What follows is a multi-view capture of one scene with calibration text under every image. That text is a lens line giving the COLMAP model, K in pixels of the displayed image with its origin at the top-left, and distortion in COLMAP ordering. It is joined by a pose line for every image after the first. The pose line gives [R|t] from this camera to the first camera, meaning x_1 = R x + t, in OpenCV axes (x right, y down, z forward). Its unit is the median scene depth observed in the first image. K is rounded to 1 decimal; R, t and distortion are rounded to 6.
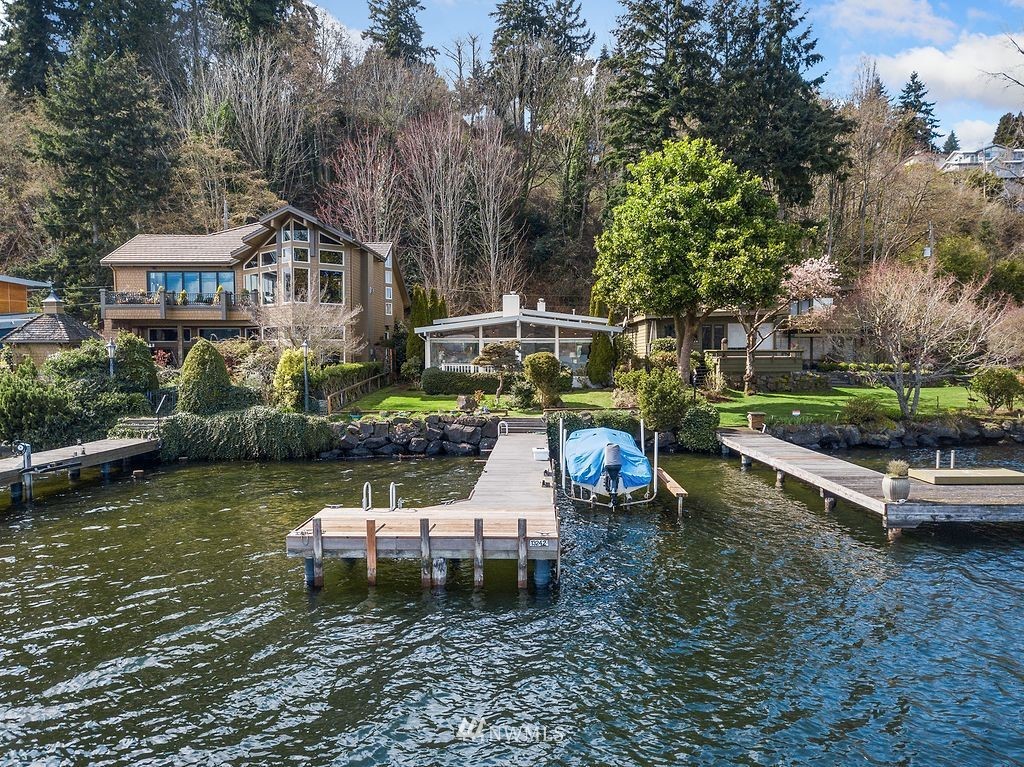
lens RADIAL K [[780.4, 0, 512.0], [0, 780.4, 383.5], [0, 0, 1]] dist [0.070290, -0.000433]
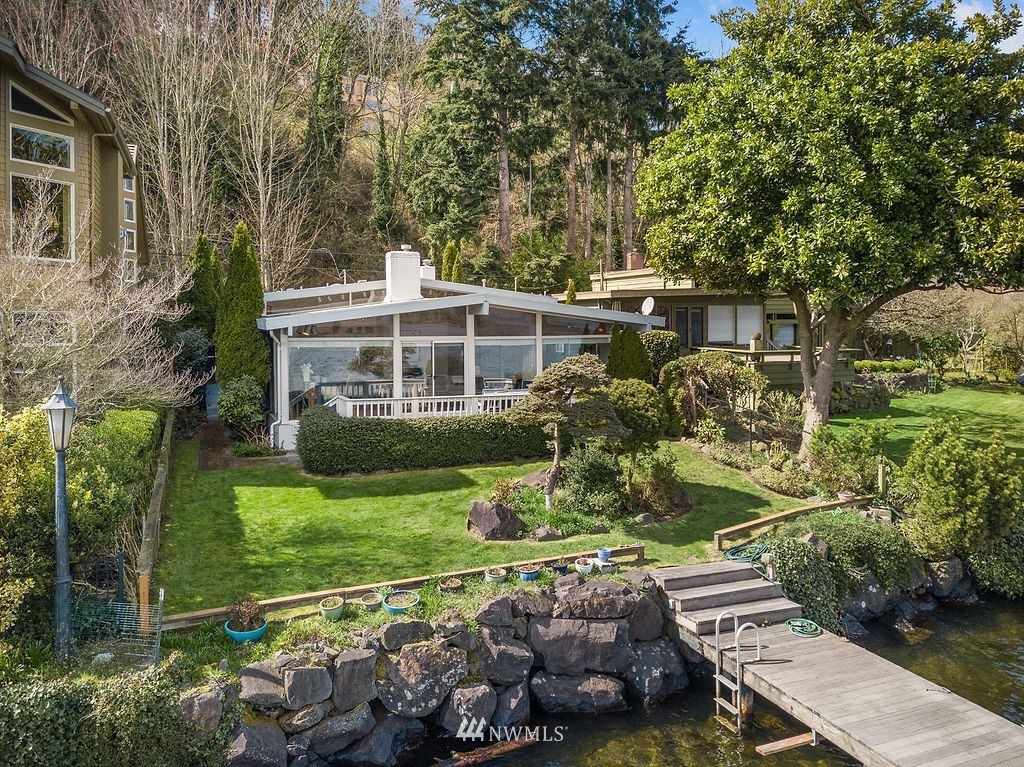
lens RADIAL K [[793.2, 0, 512.3], [0, 793.2, 334.7], [0, 0, 1]] dist [0.060728, -0.001672]
pose [[0.916247, -0.009950, 0.400490, -0.228606], [0.017001, 0.999757, -0.014056, -0.068179], [-0.400253, 0.019688, 0.916193, 0.667398]]
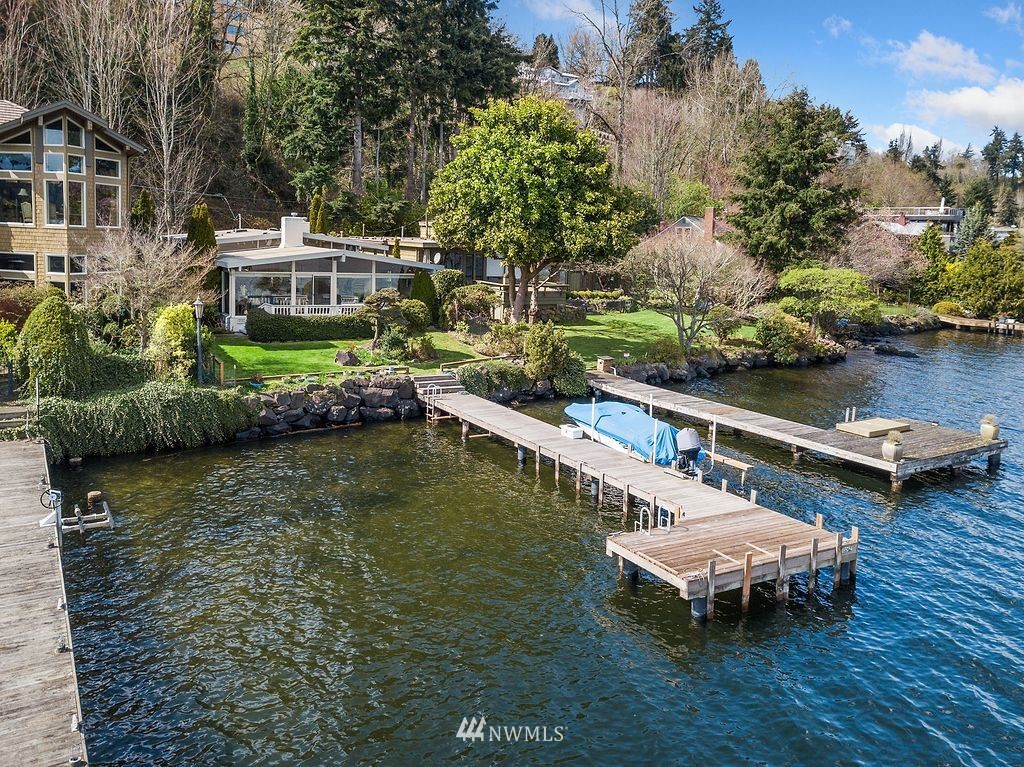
lens RADIAL K [[821.8, 0, 507.2], [0, 821.8, 347.4], [0, 0, 1]] dist [-0.002126, -0.002869]
pose [[0.835756, -0.039981, 0.547644, -0.464968], [-0.021373, 0.994221, 0.105200, -0.101032], [-0.548685, -0.099626, 0.830072, 0.095761]]
